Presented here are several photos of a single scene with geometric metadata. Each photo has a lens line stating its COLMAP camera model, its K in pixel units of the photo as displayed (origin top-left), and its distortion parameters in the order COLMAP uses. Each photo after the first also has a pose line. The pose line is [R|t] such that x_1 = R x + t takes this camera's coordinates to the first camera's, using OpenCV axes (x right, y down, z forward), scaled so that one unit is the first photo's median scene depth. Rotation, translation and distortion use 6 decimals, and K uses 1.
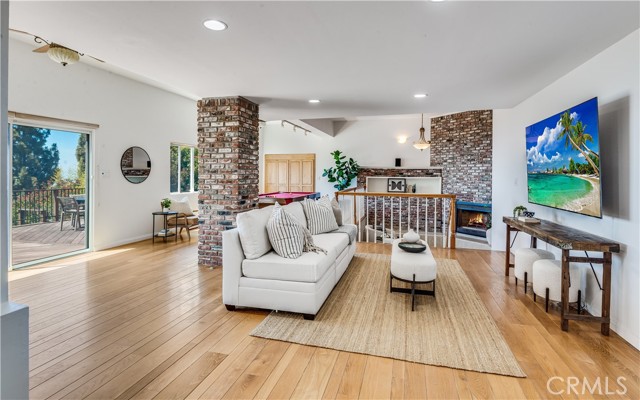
lens RADIAL K [[322.8, 0, 320.0], [0, 322.8, 173.2], [0, 0, 1]] dist [0.001141, 0.000102]
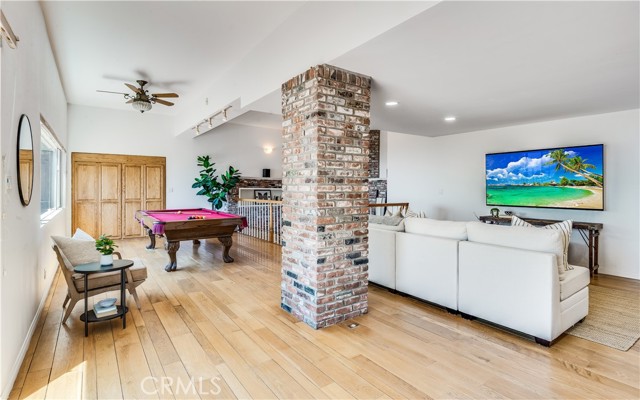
lens RADIAL K [[315.7, 0, 320.2], [0, 315.7, 186.5], [0, 0, 1]] dist [-0.000302, -0.000098]
pose [[0.623360, 0.001792, 0.781933, -0.851974], [-0.007644, 0.999964, 0.003802, 0.004485], [-0.781897, -0.008348, 0.623351, 0.620957]]
